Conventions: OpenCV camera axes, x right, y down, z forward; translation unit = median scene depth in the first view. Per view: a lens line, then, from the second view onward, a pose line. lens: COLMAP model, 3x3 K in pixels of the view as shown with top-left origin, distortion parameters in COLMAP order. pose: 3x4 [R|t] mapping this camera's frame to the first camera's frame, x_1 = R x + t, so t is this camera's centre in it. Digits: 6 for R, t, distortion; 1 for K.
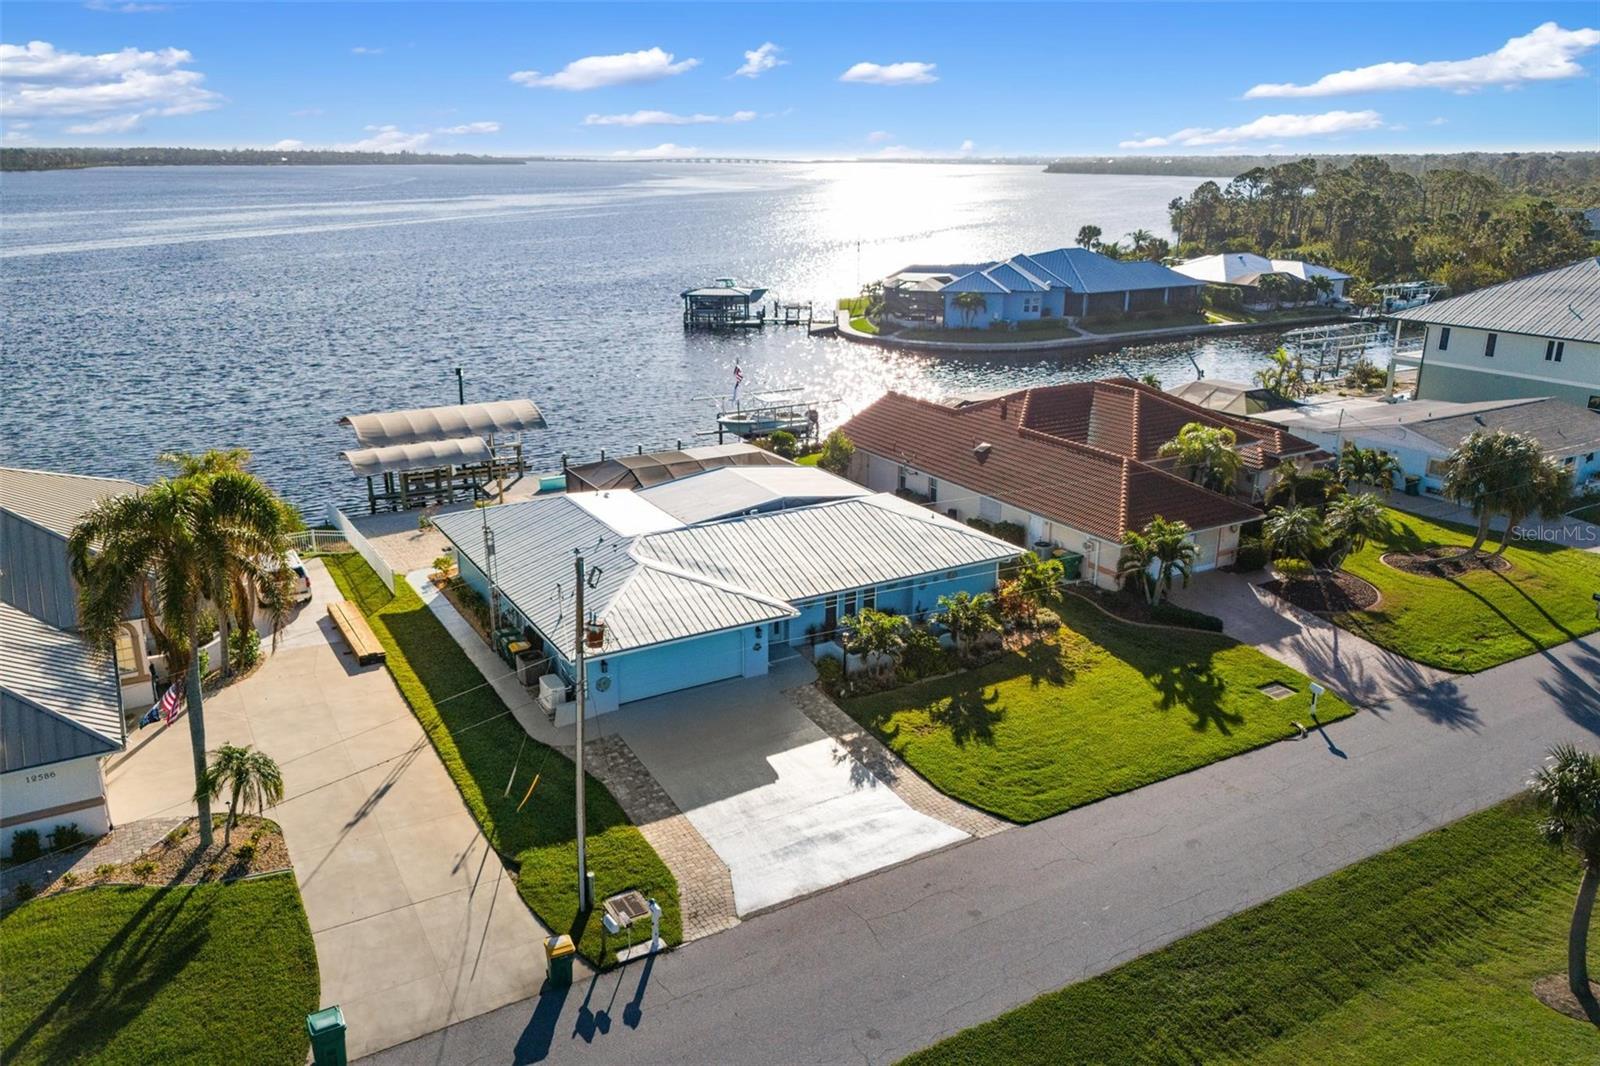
lens RADIAL K [[1177.1, 0, 817.5], [0, 1177.1, 536.0], [0, 0, 1]] dist [0.070016, -0.066849]
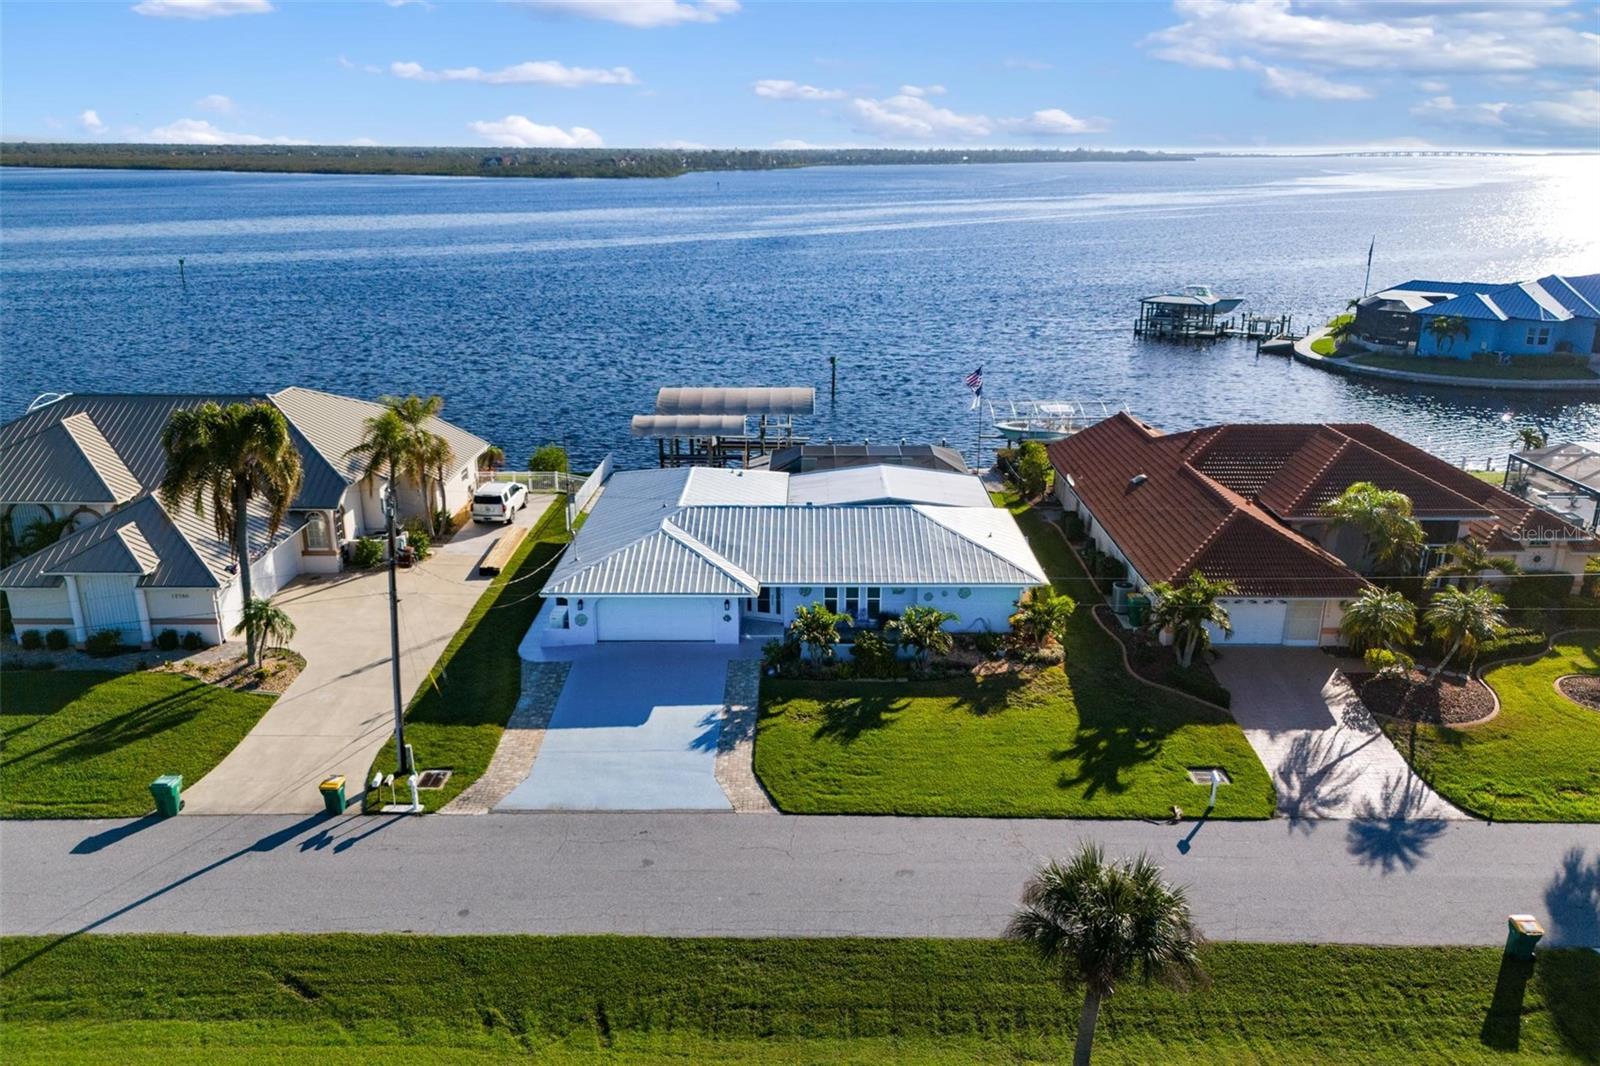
lens RADIAL K [[1177.1, 0, 817.5], [0, 1177.1, 536.0], [0, 0, 1]] dist [0.070016, -0.066849]
pose [[0.861049, 0.155590, -0.484134, 0.532528], [-0.154115, 0.987111, 0.043137, -0.042530], [0.484605, 0.037469, 0.873930, 0.057592]]
